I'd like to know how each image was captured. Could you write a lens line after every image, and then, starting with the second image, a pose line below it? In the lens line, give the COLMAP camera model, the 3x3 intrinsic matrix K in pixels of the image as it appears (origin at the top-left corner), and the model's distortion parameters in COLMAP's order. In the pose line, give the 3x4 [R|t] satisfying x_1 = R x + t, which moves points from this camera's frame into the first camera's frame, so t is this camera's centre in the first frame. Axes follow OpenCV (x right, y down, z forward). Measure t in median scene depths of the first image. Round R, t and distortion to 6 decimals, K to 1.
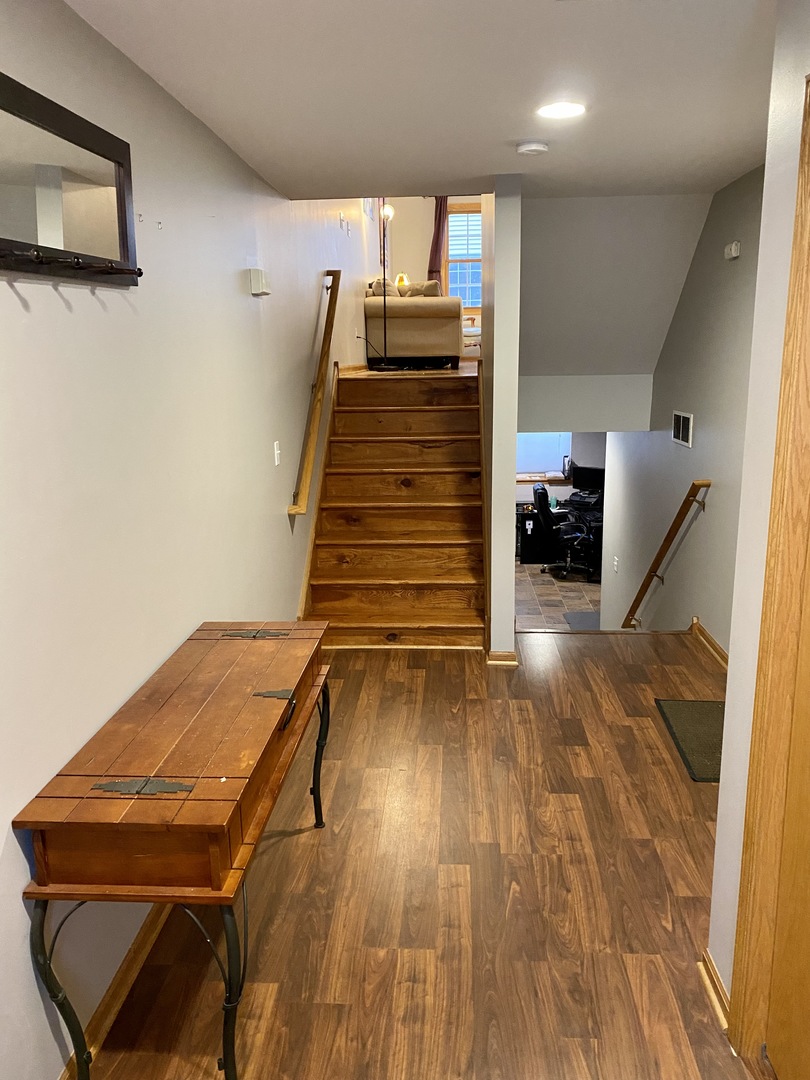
lens RADIAL K [[819.6, 0, 405.0], [0, 819.6, 540.0], [0, 0, 1]] dist [0.120329, -0.213907]
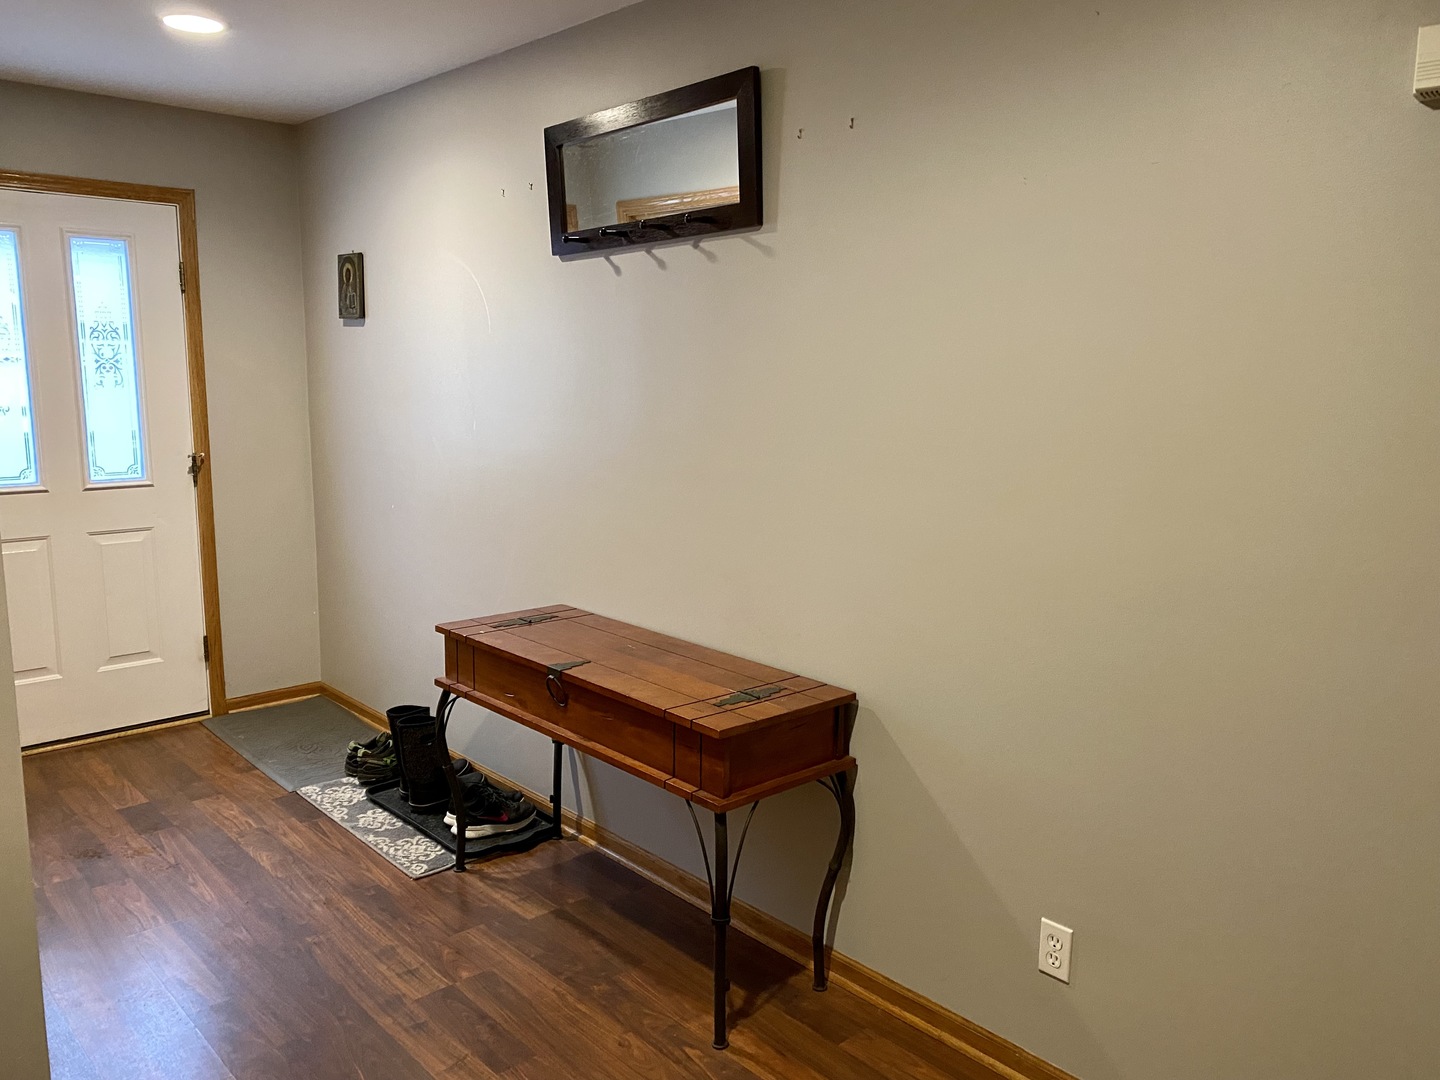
lens RADIAL K [[1092.8, 0, 720.0], [0, 1092.8, 540.0], [0, 0, 1]] dist [0.120329, -0.213907]
pose [[-0.688522, 0.124584, -0.714435, 0.606613], [-0.174001, 0.927979, 0.329513, -0.389245], [0.704032, 0.351189, -0.617256, 1.869797]]
